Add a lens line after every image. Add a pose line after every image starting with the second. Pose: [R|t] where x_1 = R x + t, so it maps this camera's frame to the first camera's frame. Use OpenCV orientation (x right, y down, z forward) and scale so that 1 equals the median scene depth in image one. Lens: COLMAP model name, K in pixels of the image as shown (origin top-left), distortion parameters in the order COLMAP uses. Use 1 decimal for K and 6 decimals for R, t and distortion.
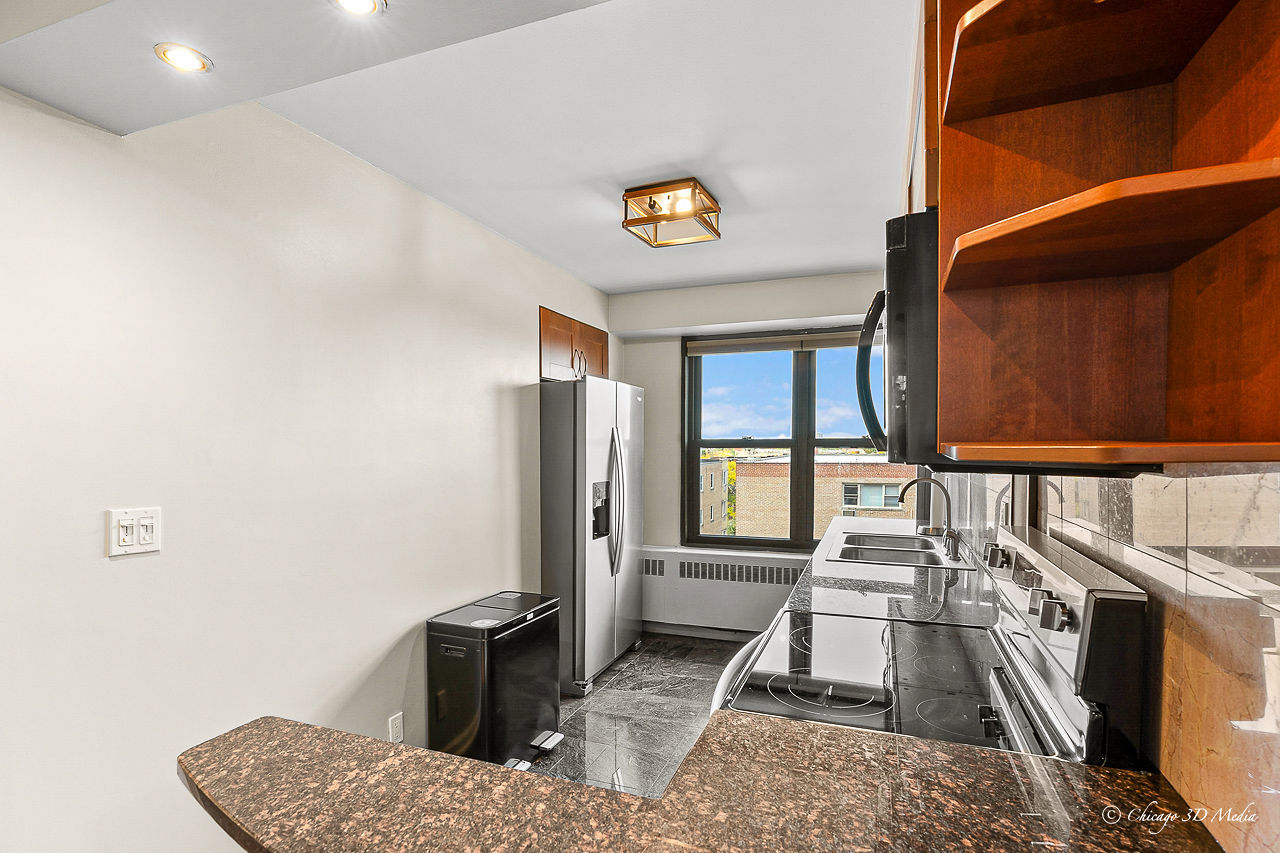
lens RADIAL K [[627.8, 0, 636.4], [0, 627.8, 452.3], [0, 0, 1]] dist [-0.000432, -0.000006]
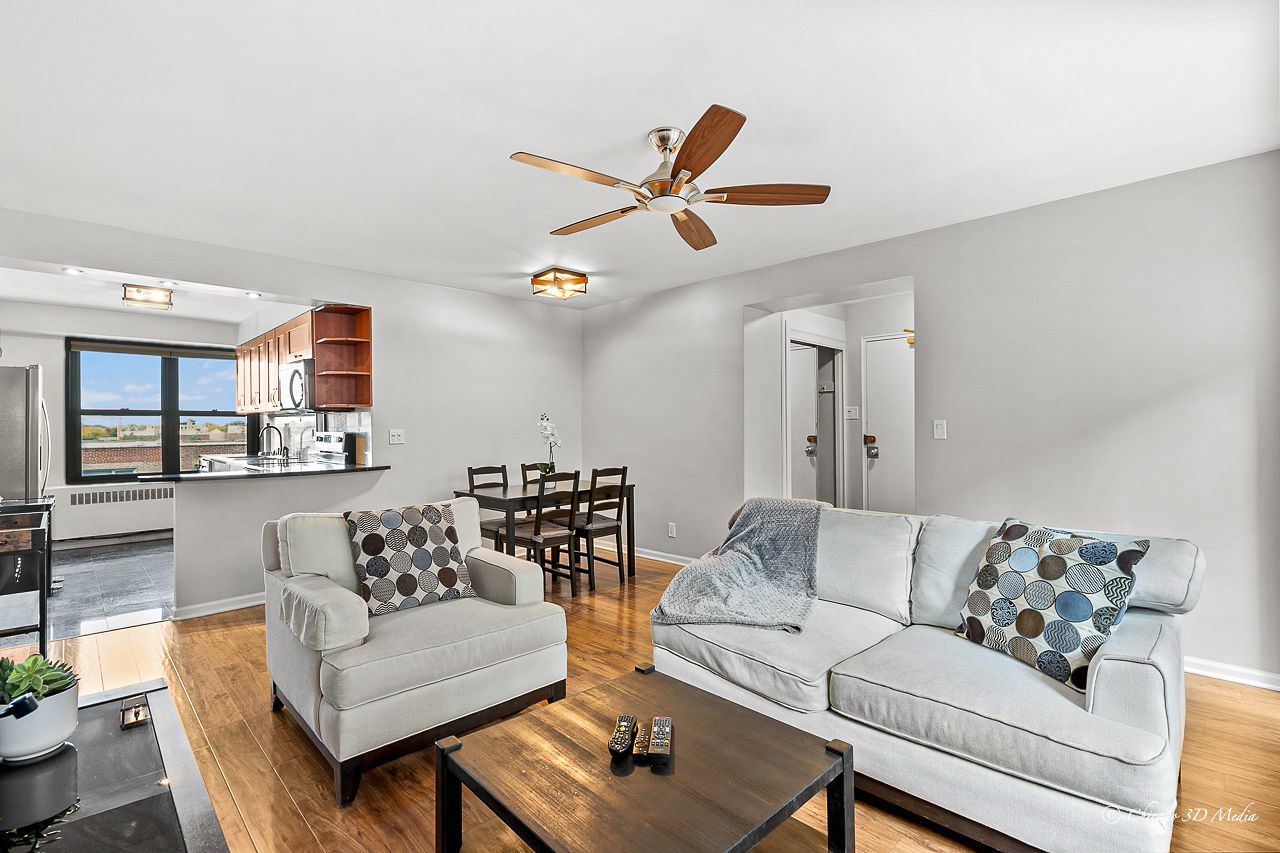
lens RADIAL K [[582.0, 0, 640.0], [0, 582.0, 426.5], [0, 0, 1]] dist [0.001162, 0.000427]
pose [[0.413296, 0.000030, 0.910597, -0.621501], [0.018394, 0.999796, -0.008382, 0.055549], [-0.910411, 0.020213, 0.413211, -0.757586]]
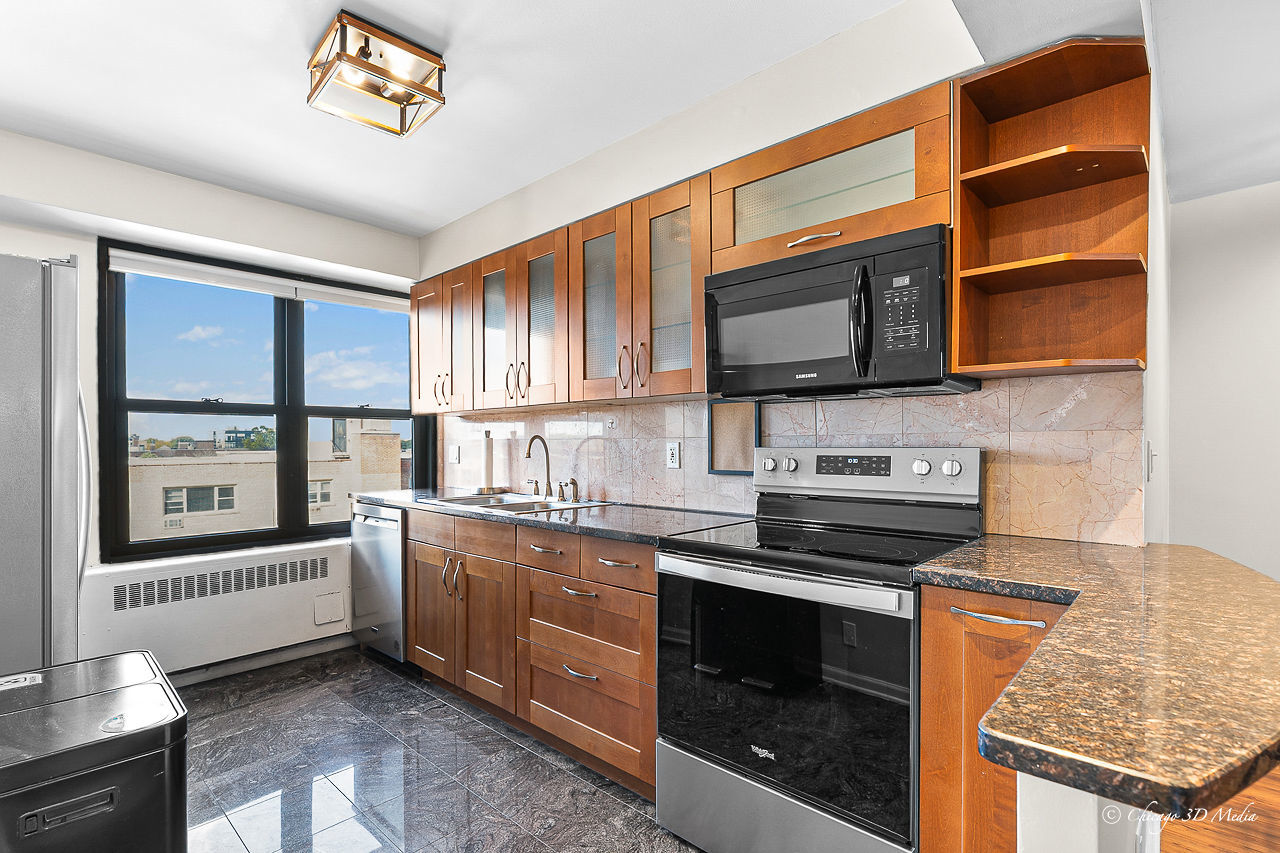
lens RADIAL K [[600.6, 0, 635.2], [0, 600.6, 447.3], [0, 0, 1]] dist [-0.002352, -0.000444]
pose [[0.365618, -0.000381, 0.930765, -0.313445], [0.015296, 0.999867, -0.005599, 0.044774], [-0.930639, 0.016284, 0.365575, 0.285076]]
